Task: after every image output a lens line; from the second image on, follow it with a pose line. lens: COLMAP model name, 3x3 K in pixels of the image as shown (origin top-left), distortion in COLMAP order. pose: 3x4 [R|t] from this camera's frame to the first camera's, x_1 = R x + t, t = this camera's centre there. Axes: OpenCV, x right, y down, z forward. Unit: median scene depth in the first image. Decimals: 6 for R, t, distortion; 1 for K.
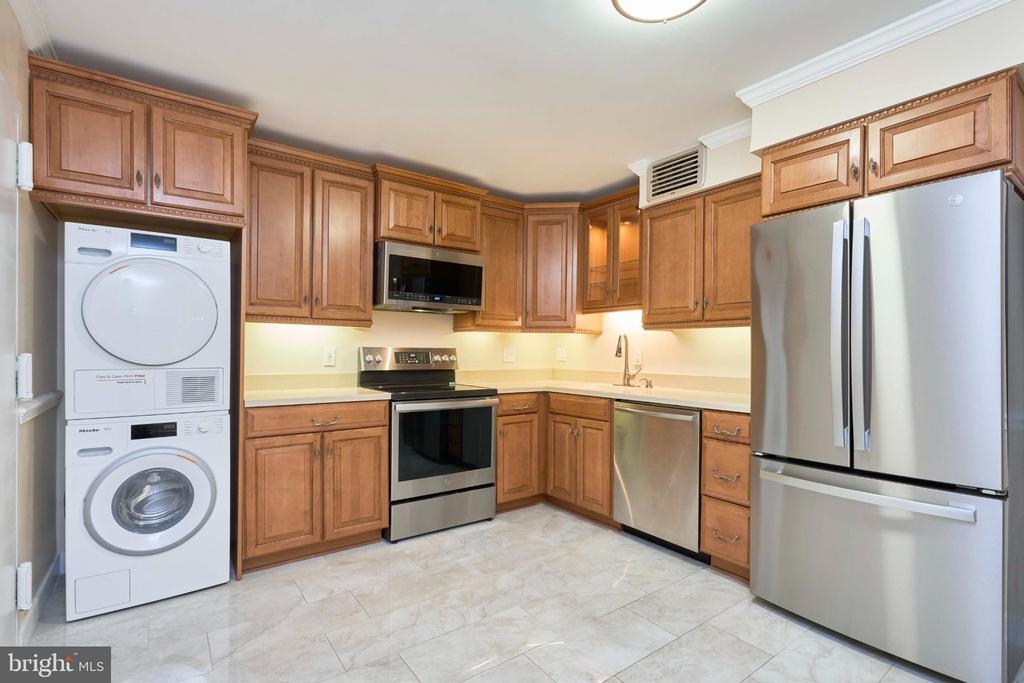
lens RADIAL K [[478.7, 0, 514.0], [0, 478.7, 352.6], [0, 0, 1]] dist [0.000251, 0.000259]
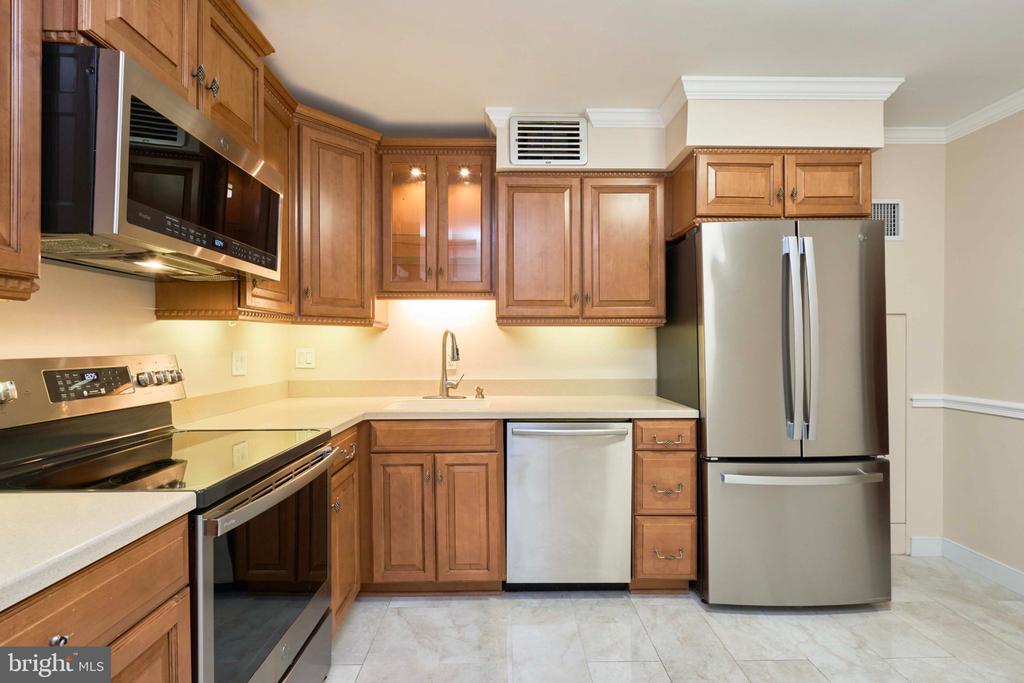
lens RADIAL K [[477.3, 0, 510.4], [0, 477.3, 346.2], [0, 0, 1]] dist [0.001097, 0.000060]
pose [[0.581854, -0.015005, 0.813155, -0.404704], [0.008522, 0.999887, 0.012353, -0.026578], [-0.813249, -0.000258, 0.581916, 0.598256]]
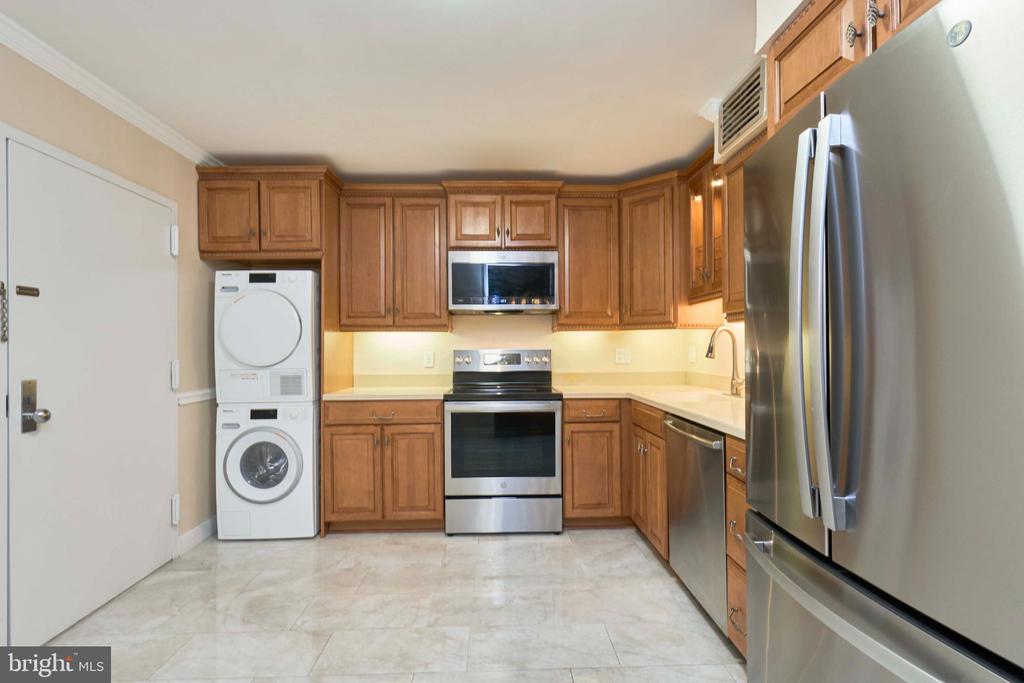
lens RADIAL K [[477.3, 0, 510.4], [0, 477.3, 346.2], [0, 0, 1]] dist [0.001097, 0.000060]
pose [[0.820026, -0.017565, -0.572057, 0.474102], [0.012242, 0.999839, -0.013151, -0.005072], [0.572196, 0.003781, 0.820108, 0.212613]]
